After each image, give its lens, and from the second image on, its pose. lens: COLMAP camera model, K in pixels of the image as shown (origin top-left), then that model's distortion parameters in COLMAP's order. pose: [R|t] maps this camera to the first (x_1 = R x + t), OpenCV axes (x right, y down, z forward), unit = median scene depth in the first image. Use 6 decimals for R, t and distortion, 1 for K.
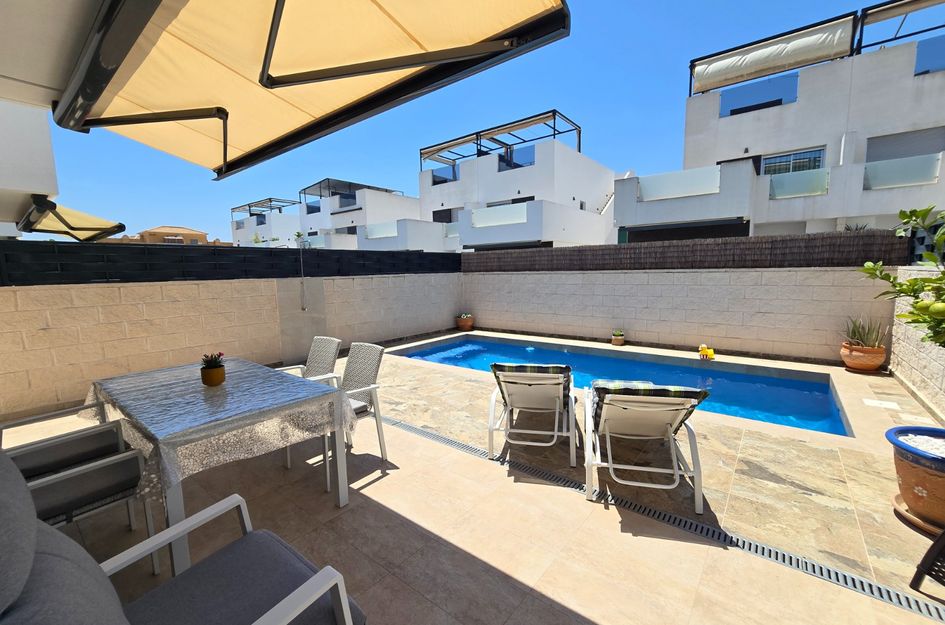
lens RADIAL K [[388.4, 0, 470.9], [0, 388.4, 316.2], [0, 0, 1]] dist [-0.003918, 0.000265]
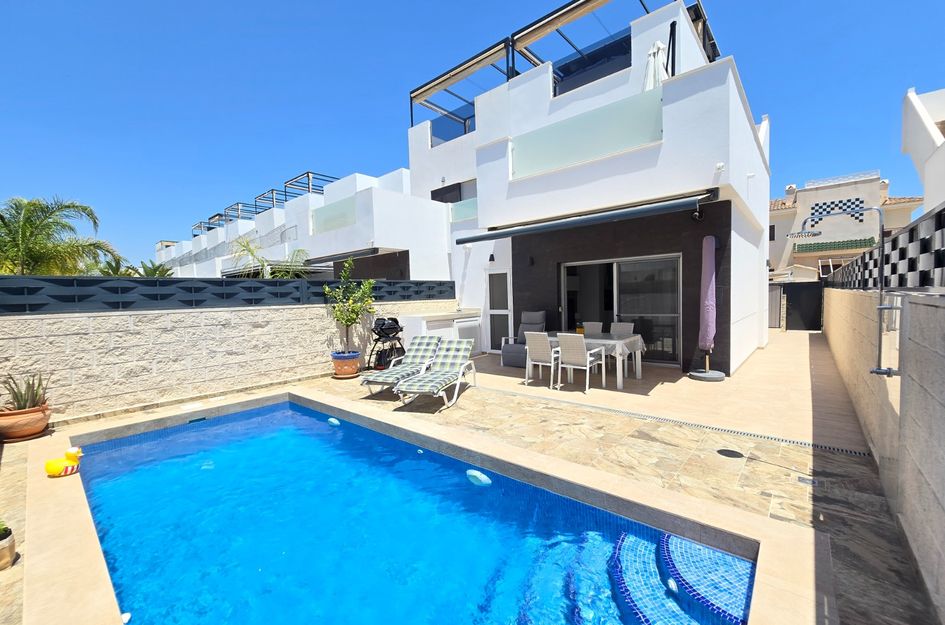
lens RADIAL K [[388.4, 0, 469.9], [0, 388.4, 316.1], [0, 0, 1]] dist [-0.003918, 0.000265]
pose [[-0.997741, 0.049020, 0.045931, -0.008646], [0.055985, 0.984662, 0.165249, -0.087542], [-0.037126, 0.167447, -0.985182, 0.739570]]
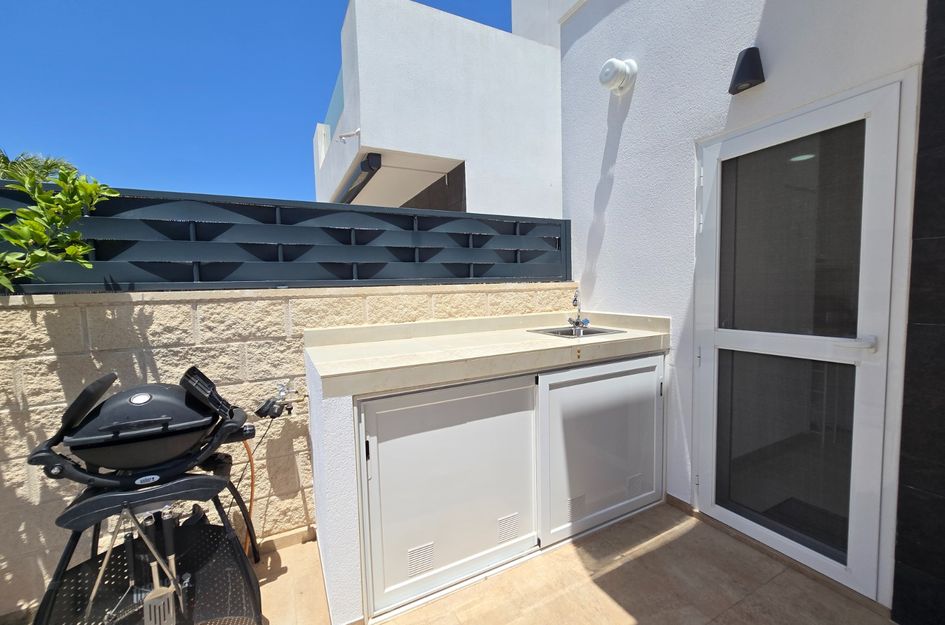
lens RADIAL K [[388.4, 0, 471.4], [0, 388.4, 321.1], [0, 0, 1]] dist [-0.003918, 0.000265]
pose [[-0.908605, 0.012887, 0.417458, 0.014433], [0.095634, 0.979388, 0.177914, -0.012918], [-0.406561, 0.201577, -0.891109, 0.162984]]
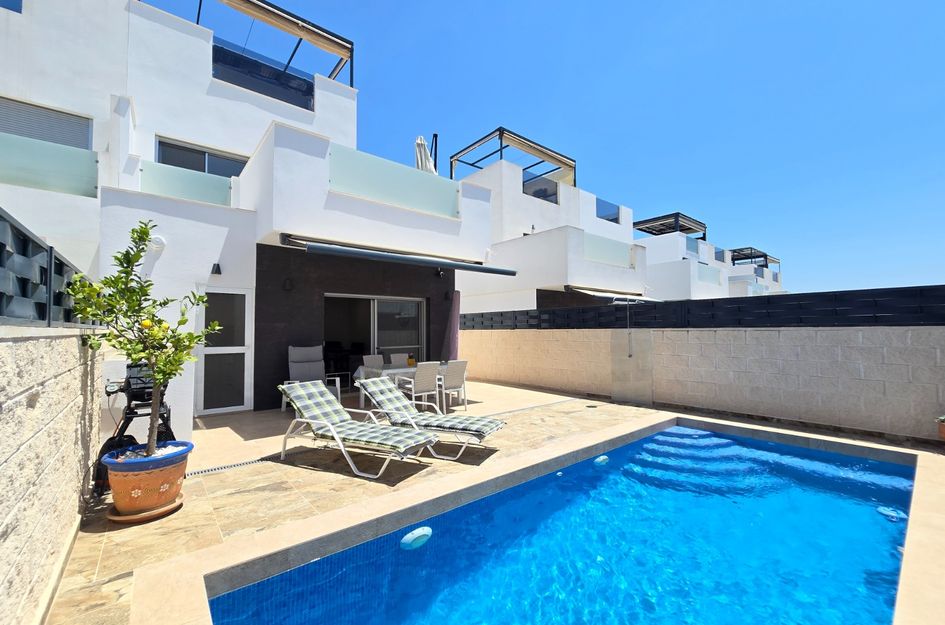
lens RADIAL K [[388.4, 0, 475.1], [0, 388.4, 313.3], [0, 0, 1]] dist [-0.003918, 0.000265]
pose [[-0.197035, -0.020103, -0.980190, 0.411300], [-0.105528, 0.994416, 0.000818, -0.050364], [0.974700, 0.103599, -0.198056, 0.404590]]
